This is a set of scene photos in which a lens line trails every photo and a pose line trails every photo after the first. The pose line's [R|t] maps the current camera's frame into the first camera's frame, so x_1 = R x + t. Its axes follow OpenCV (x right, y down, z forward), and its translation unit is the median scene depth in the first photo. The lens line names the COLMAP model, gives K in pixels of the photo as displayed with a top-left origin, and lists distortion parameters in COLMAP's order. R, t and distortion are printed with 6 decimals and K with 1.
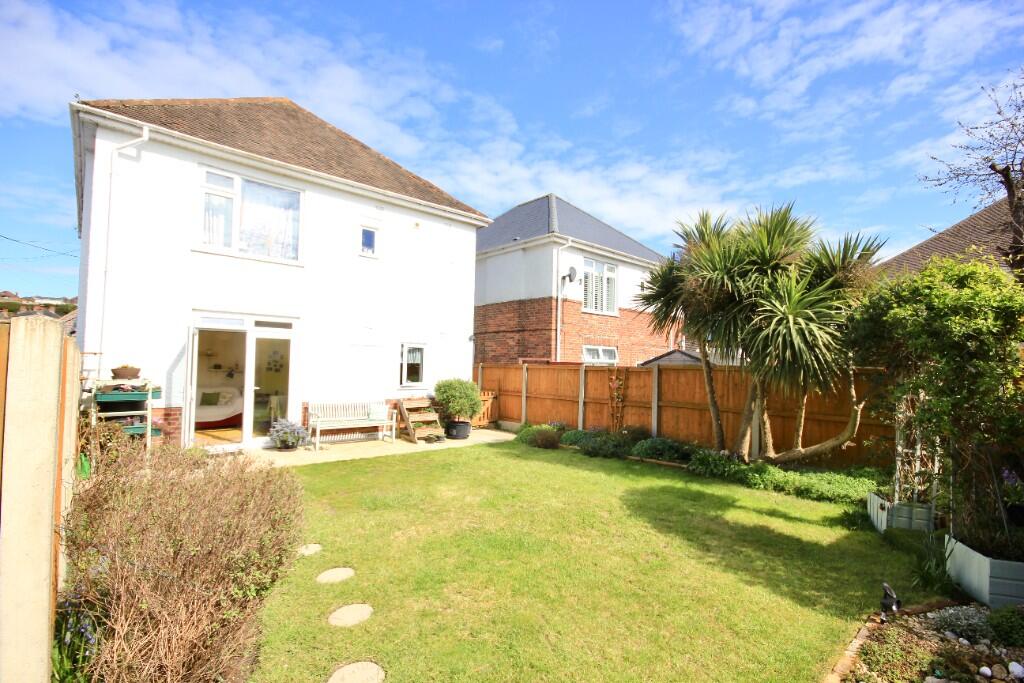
lens RADIAL K [[471.0, 0, 516.0], [0, 471.0, 348.2], [0, 0, 1]] dist [-0.001602, -0.004092]
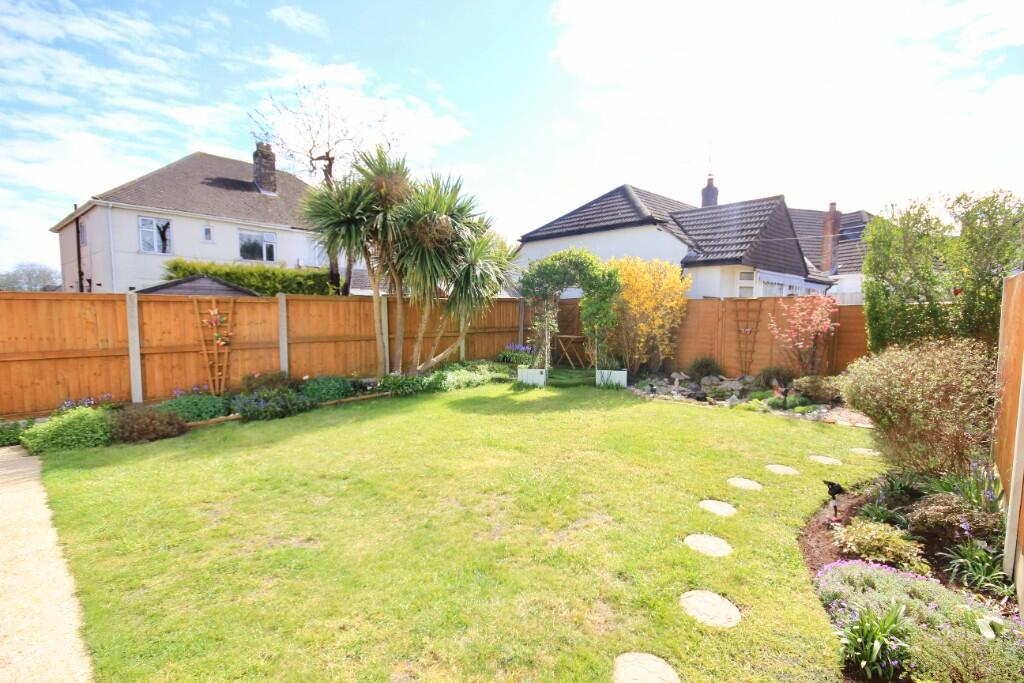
lens RADIAL K [[471.0, 0, 517.2], [0, 471.0, 352.0], [0, 0, 1]] dist [-0.001602, -0.004092]
pose [[-0.086597, -0.104609, 0.990736, -0.537153], [-0.043376, 0.993925, 0.101154, 0.032514], [-0.995299, -0.034214, -0.090609, 0.631473]]
